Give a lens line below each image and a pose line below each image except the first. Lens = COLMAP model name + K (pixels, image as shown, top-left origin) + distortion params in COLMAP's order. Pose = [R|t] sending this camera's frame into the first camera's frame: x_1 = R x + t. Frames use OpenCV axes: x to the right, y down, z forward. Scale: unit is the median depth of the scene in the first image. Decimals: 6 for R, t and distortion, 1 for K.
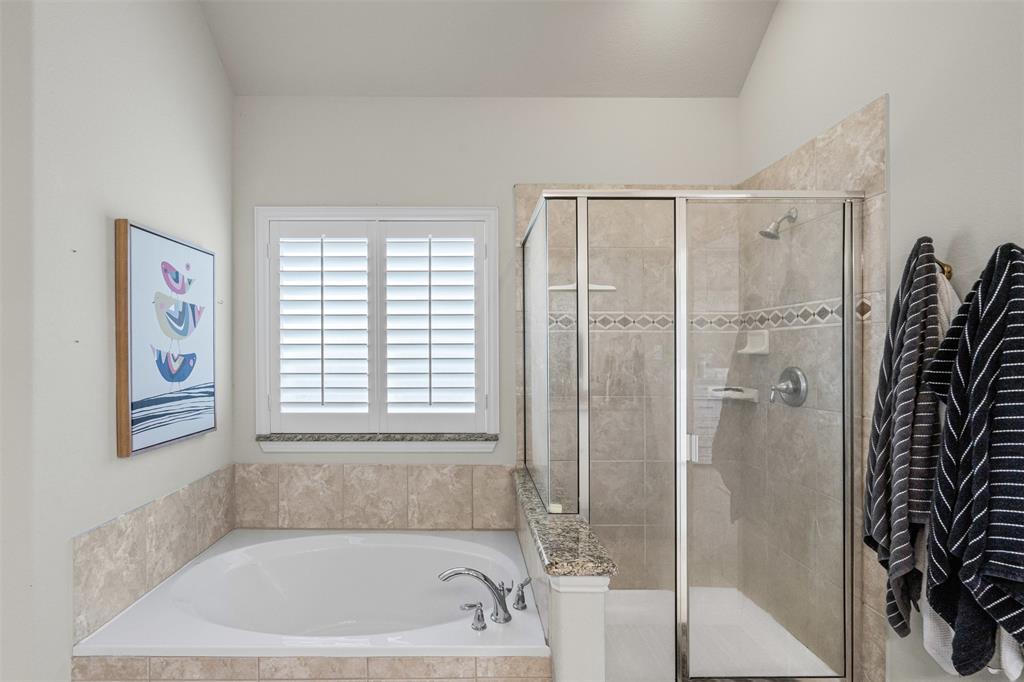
lens RADIAL K [[473.0, 0, 514.5], [0, 473.0, 340.3], [0, 0, 1]] dist [-0.006164, 0.002603]
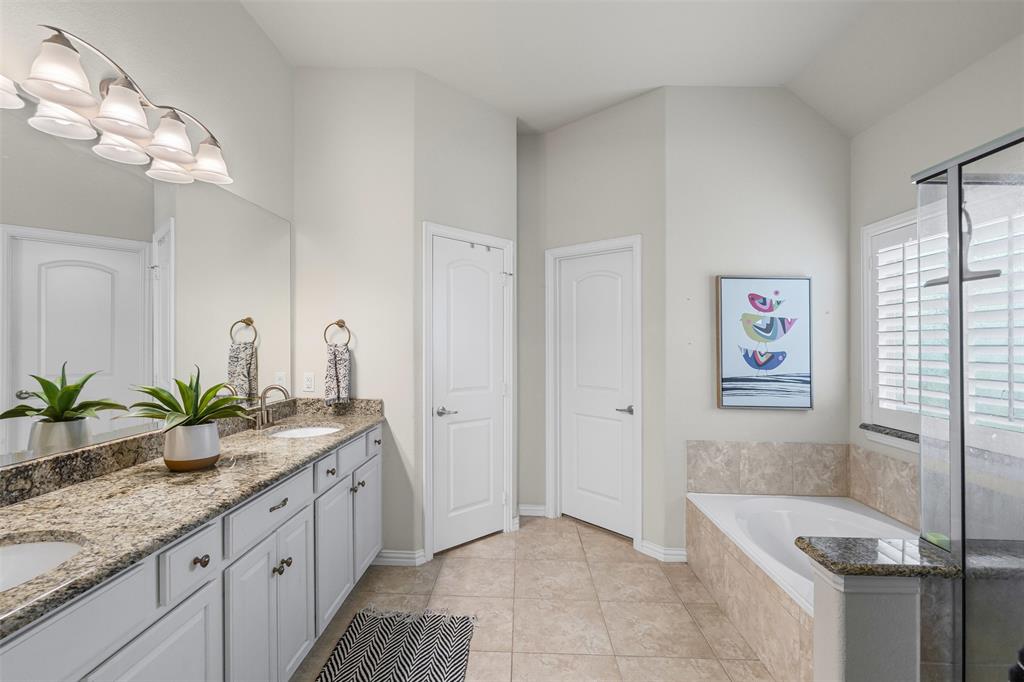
lens RADIAL K [[473.0, 0, 514.1], [0, 473.0, 343.5], [0, 0, 1]] dist [-0.006164, 0.002603]
pose [[-0.026582, -0.000745, -0.999646, 0.817308], [0.007890, 0.999968, -0.000955, -0.002423], [0.999615, -0.007912, -0.026576, 0.220508]]
